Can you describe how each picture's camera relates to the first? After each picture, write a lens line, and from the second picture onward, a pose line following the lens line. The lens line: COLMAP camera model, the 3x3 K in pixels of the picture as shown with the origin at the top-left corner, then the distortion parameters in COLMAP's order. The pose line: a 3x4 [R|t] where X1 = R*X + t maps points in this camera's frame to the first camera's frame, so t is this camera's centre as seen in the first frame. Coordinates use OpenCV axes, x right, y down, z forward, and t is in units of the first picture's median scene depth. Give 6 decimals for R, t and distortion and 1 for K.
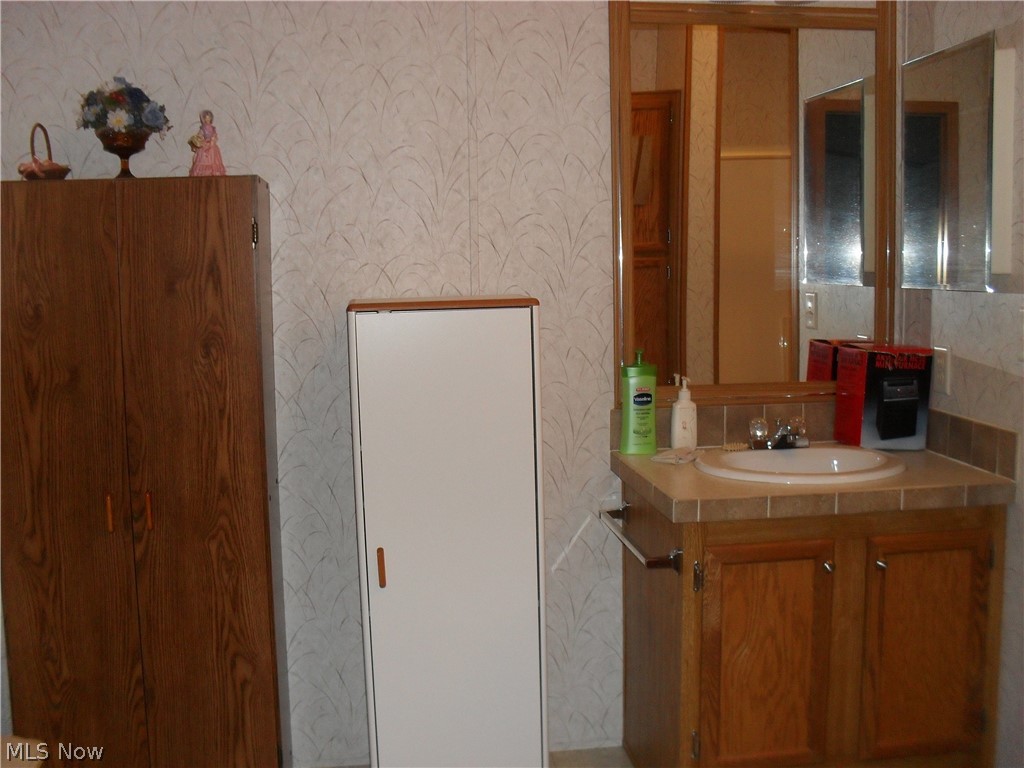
lens RADIAL K [[1100.2, 0, 491.2], [0, 1100.2, 385.6], [0, 0, 1]] dist [-0.250992, 0.355296]
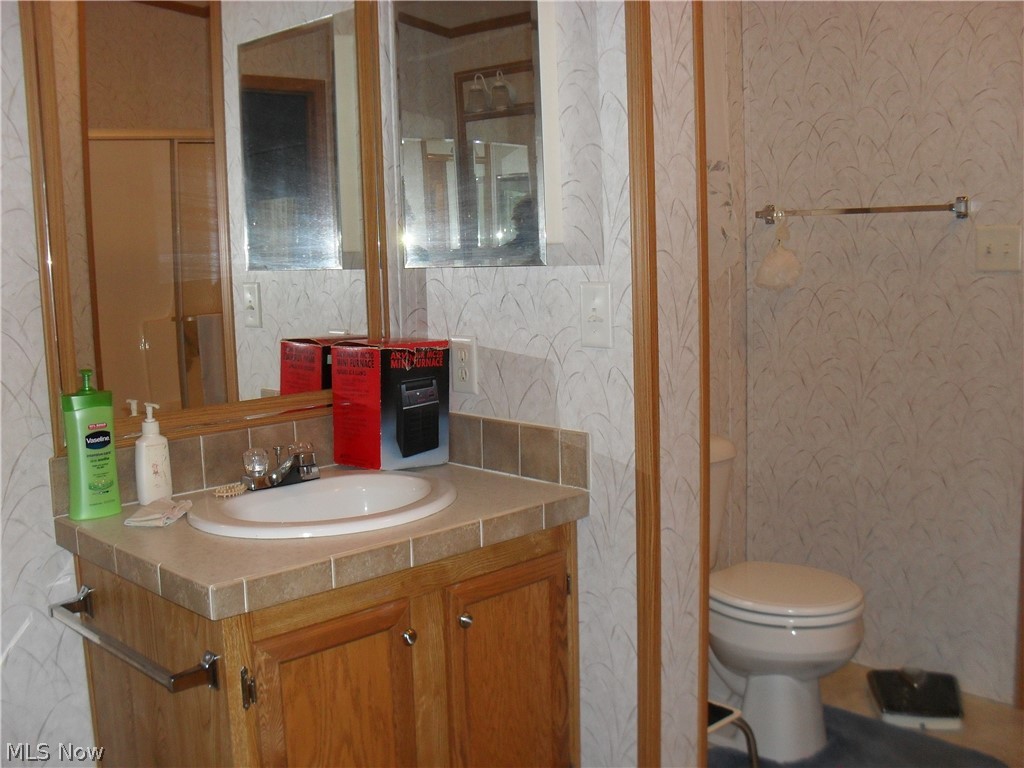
lens RADIAL K [[1100.2, 0, 491.2], [0, 1100.2, 385.6], [0, 0, 1]] dist [-0.250992, 0.355296]
pose [[0.799763, -0.083724, 0.594448, -0.066718], [0.086145, 0.995984, 0.024379, -0.017609], [-0.594102, 0.031711, 0.803764, 0.302574]]
